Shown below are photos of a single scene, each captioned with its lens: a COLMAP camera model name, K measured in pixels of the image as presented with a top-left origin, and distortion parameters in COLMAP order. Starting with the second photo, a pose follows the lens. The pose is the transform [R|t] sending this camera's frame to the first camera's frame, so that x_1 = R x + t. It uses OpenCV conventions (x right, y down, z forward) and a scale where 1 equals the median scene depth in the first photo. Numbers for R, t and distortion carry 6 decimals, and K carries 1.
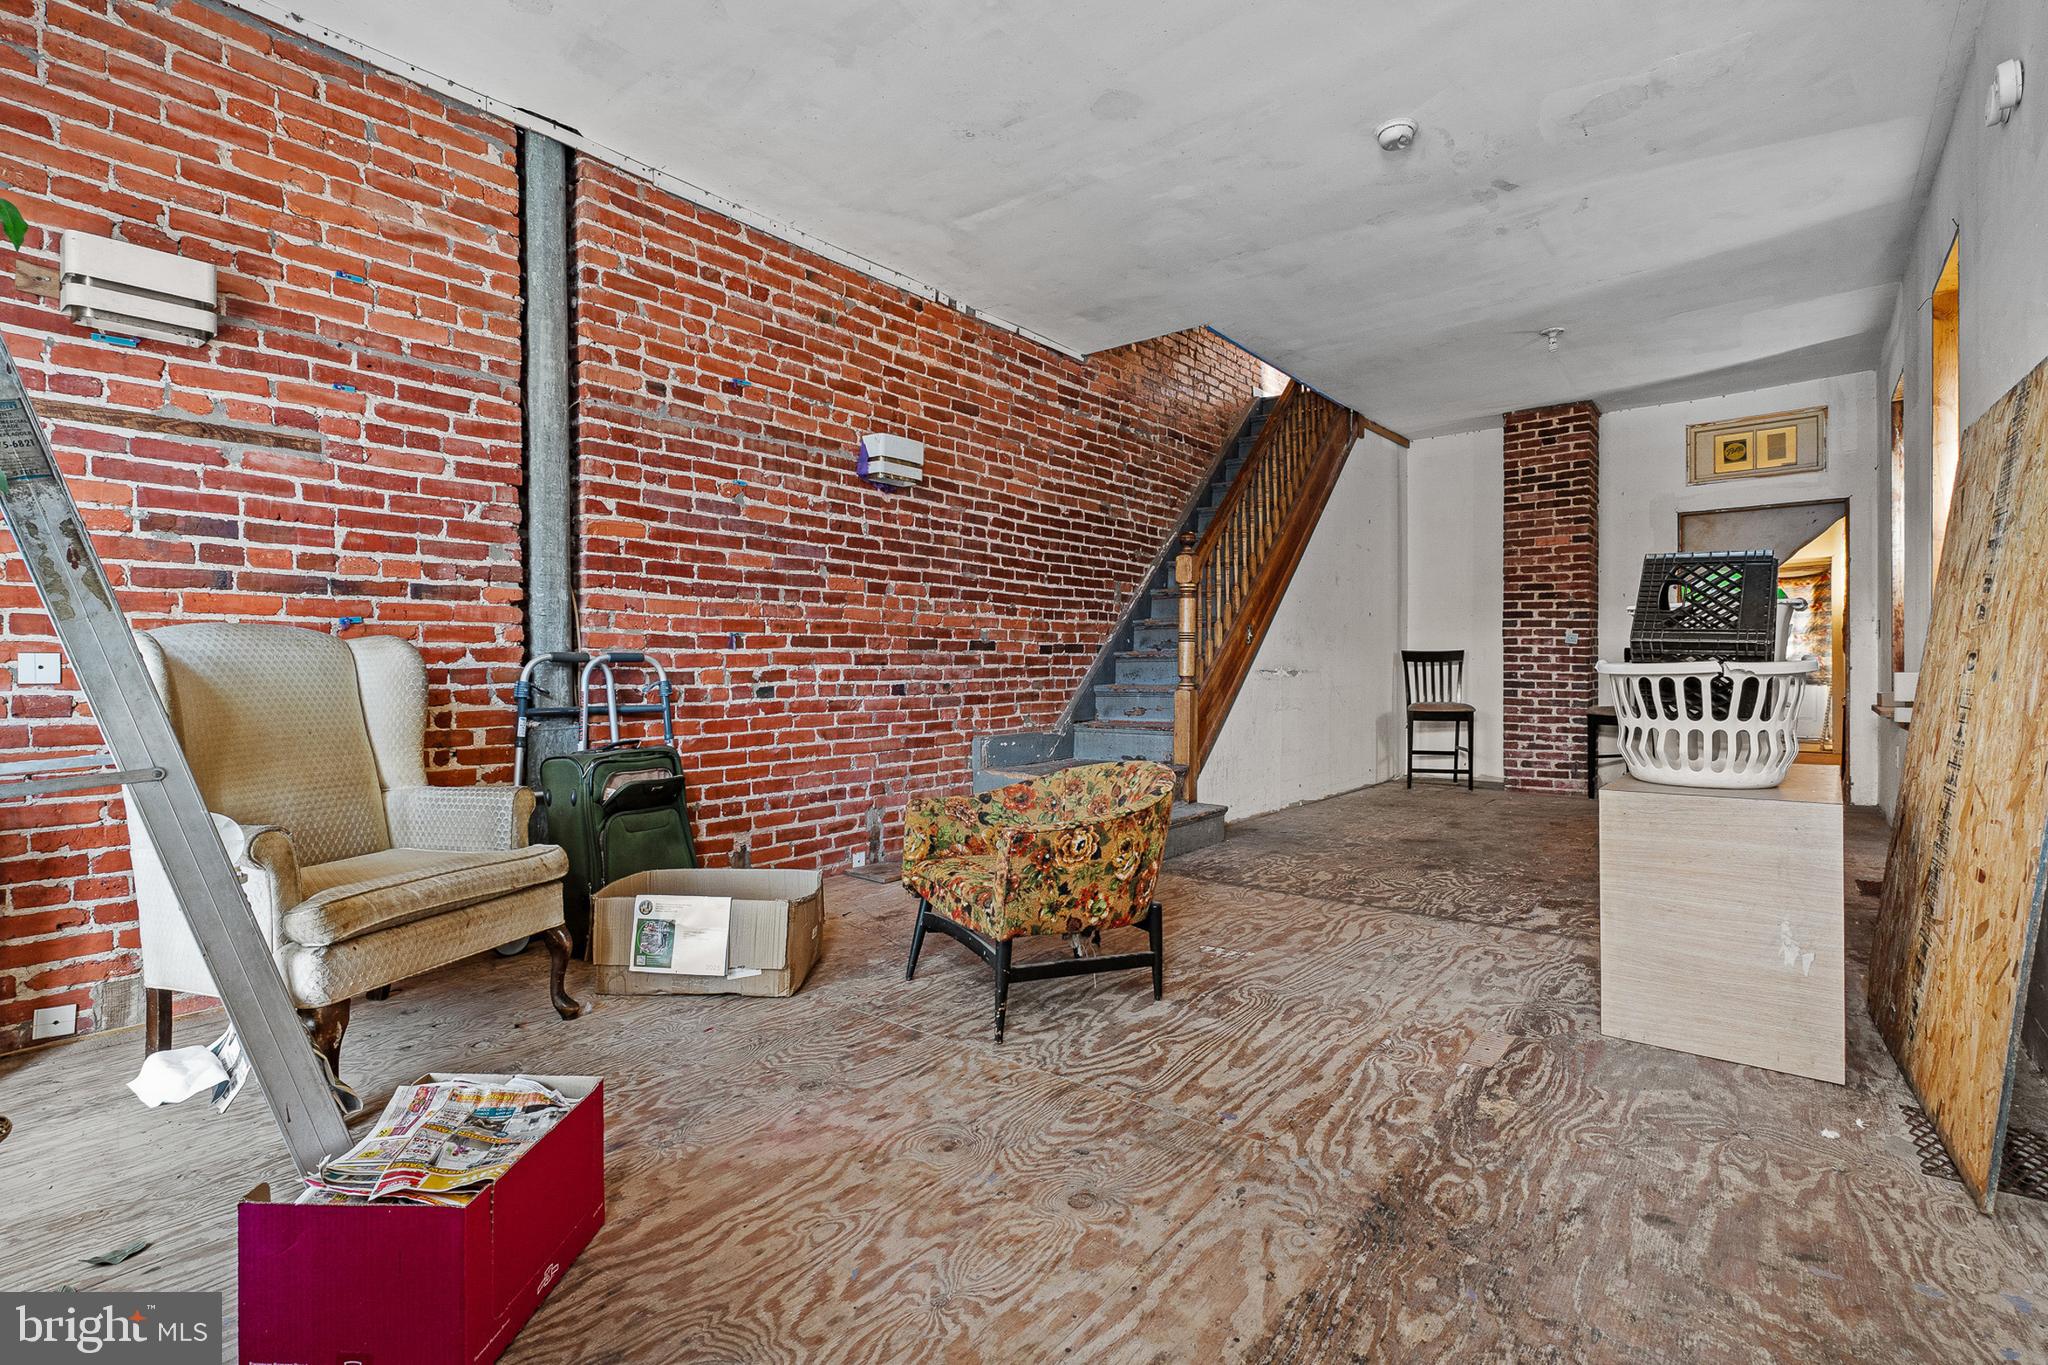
lens RADIAL K [[951.3, 0, 1023.4], [0, 951.3, 670.3], [0, 0, 1]] dist [-0.001261, 0.000992]
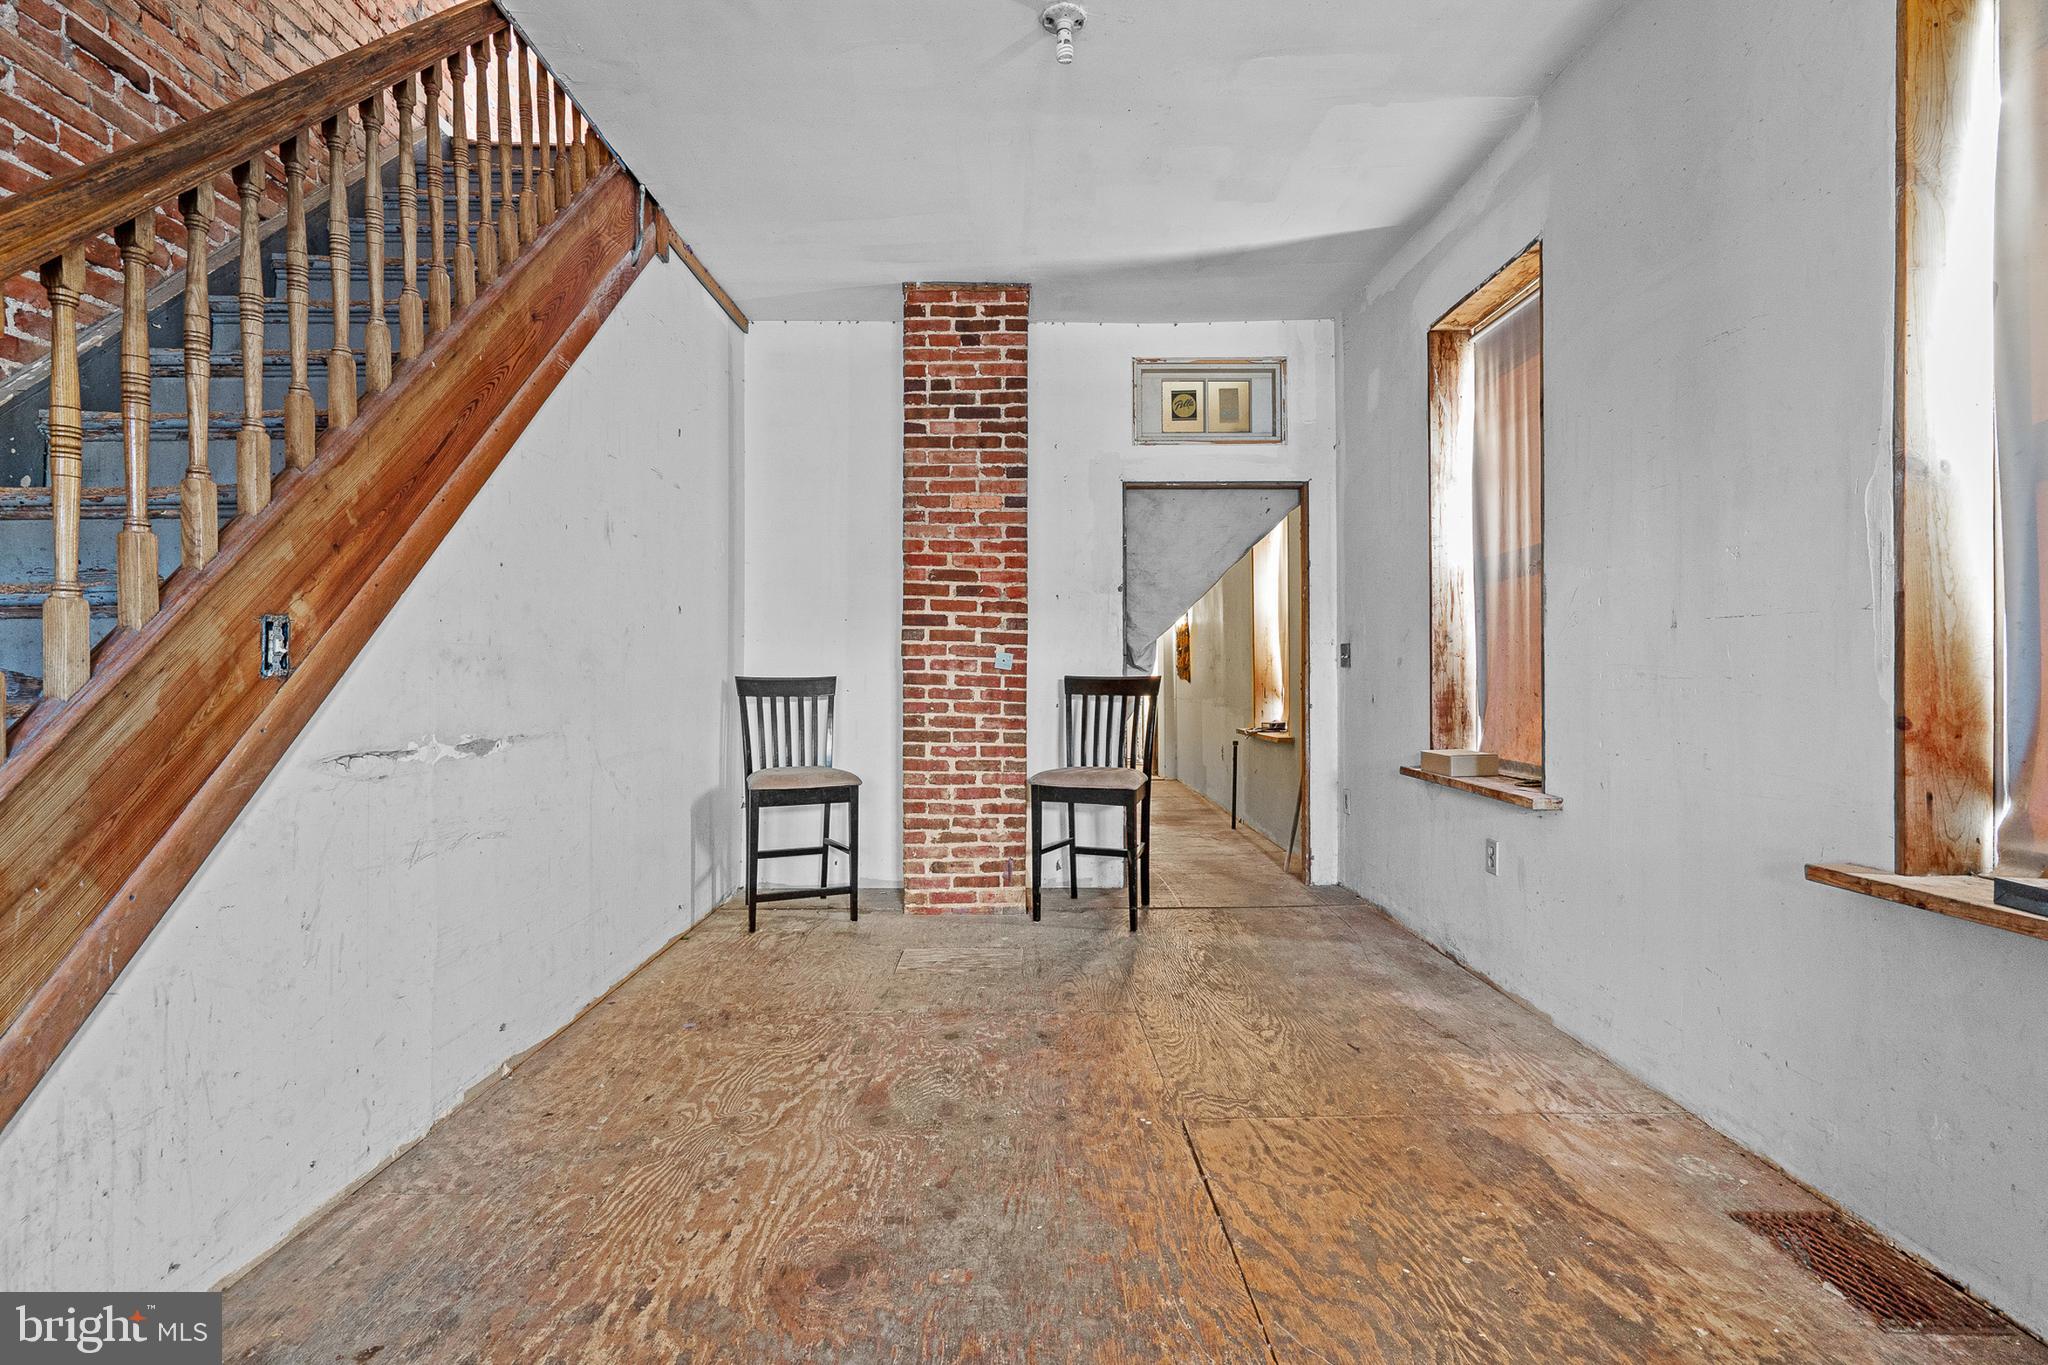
lens RADIAL K [[932.8, 0, 1018.0], [0, 932.8, 670.6], [0, 0, 1]] dist [-0.015081, 0.000228]
pose [[0.769932, 0.002964, 0.638120, 0.194403], [0.001353, 0.999979, -0.006278, -0.023379], [-0.638125, 0.005697, 0.769912, 0.523185]]
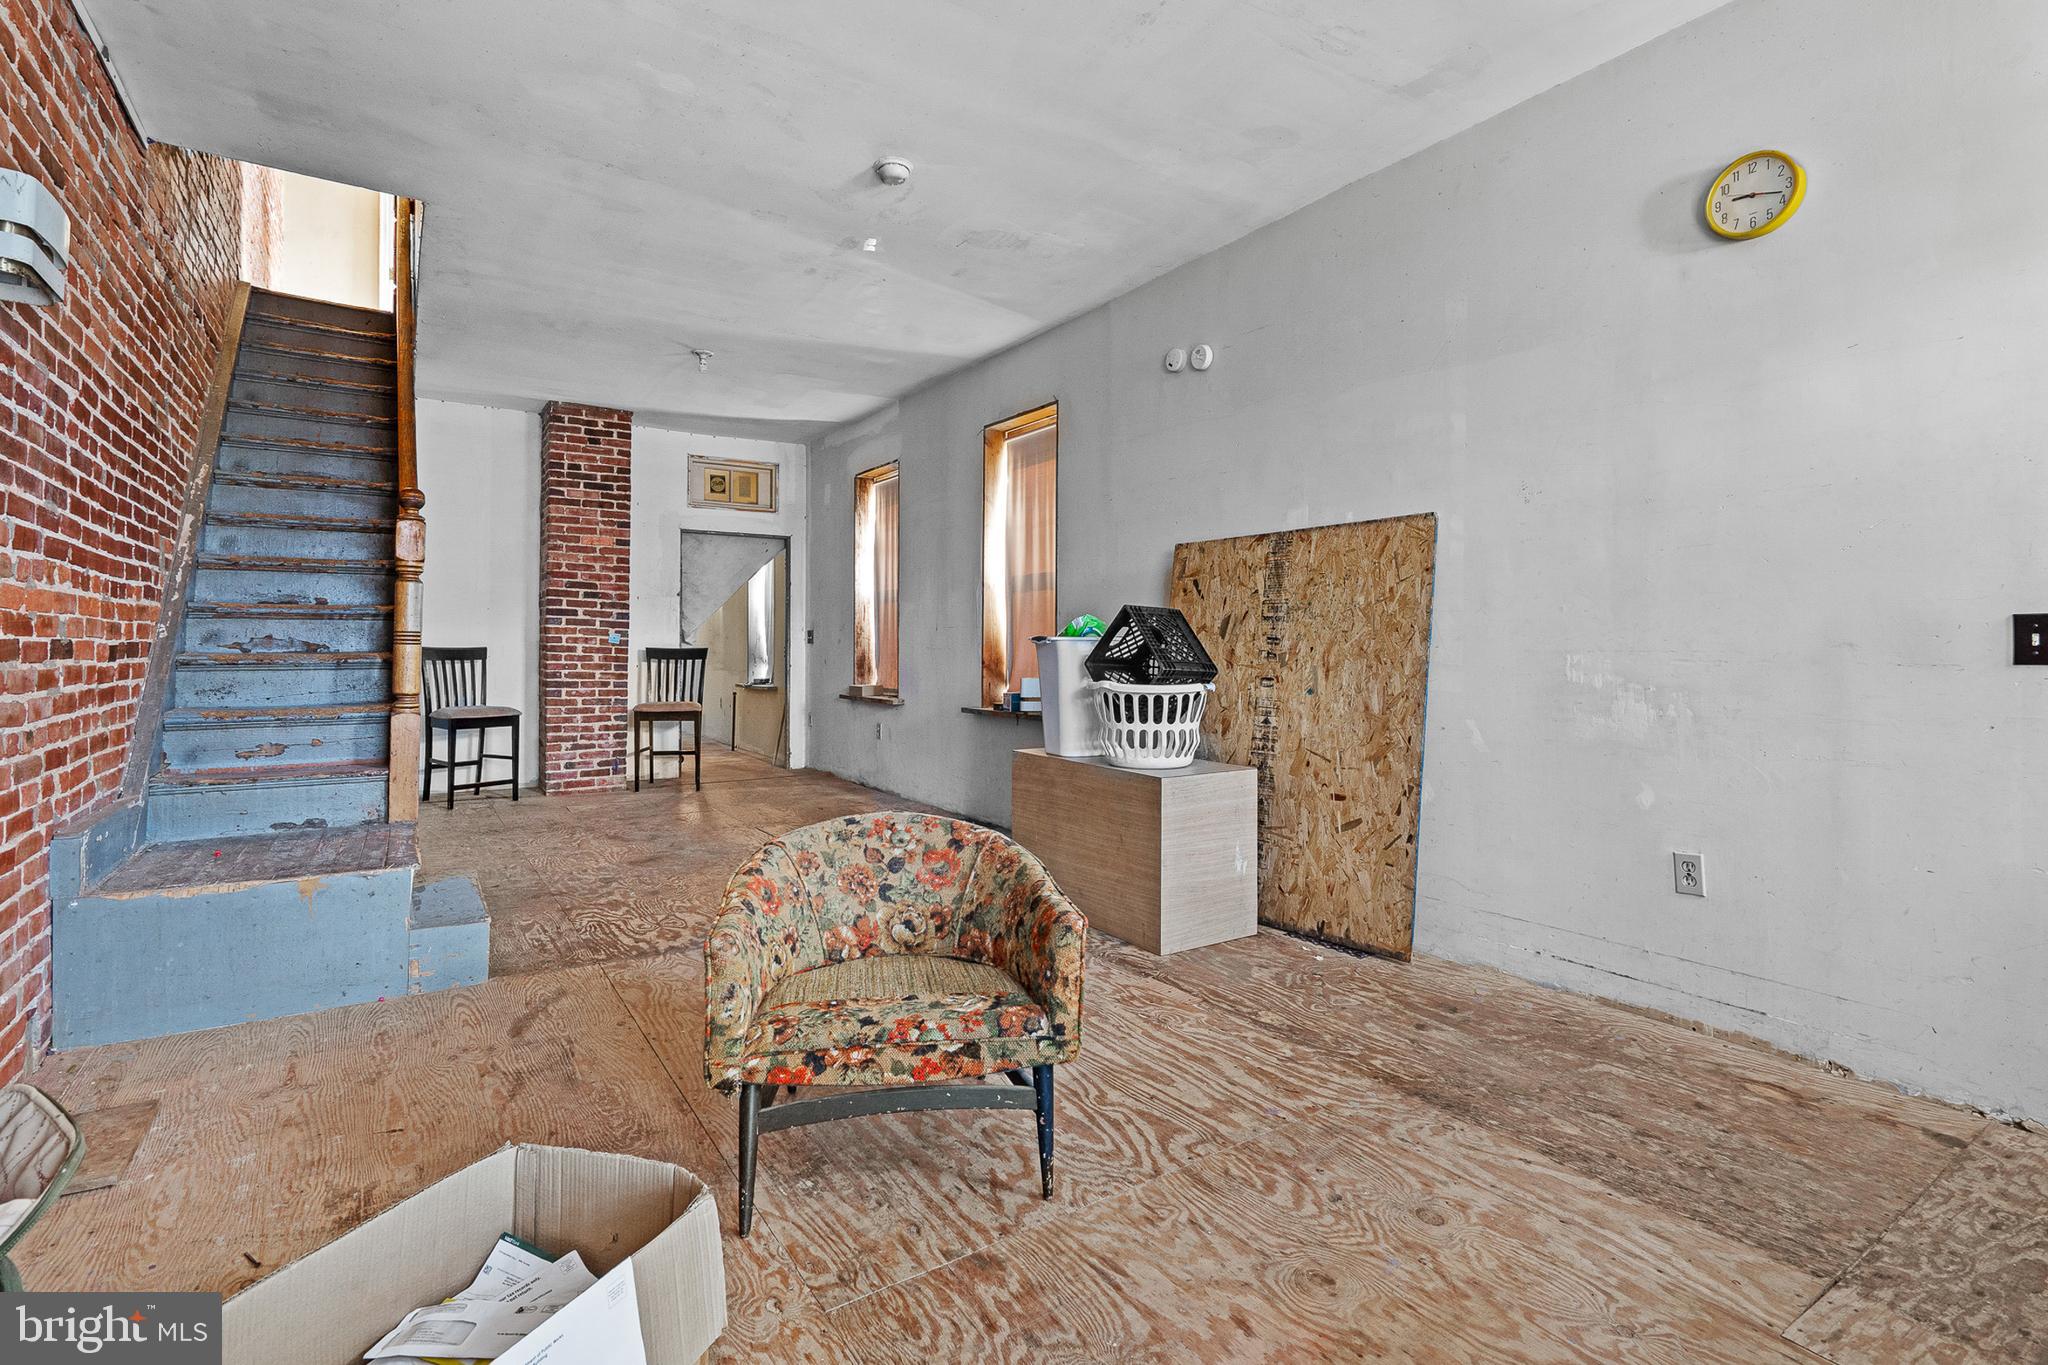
lens RADIAL K [[958.1, 0, 1008.7], [0, 958.1, 641.1], [0, 0, 1]] dist [-0.002851, 0.000744]
pose [[0.304734, 0.012643, 0.952353, -0.277045], [-0.003216, 0.999920, -0.012246, -0.019126], [-0.952432, 0.000668, 0.304751, 0.278214]]
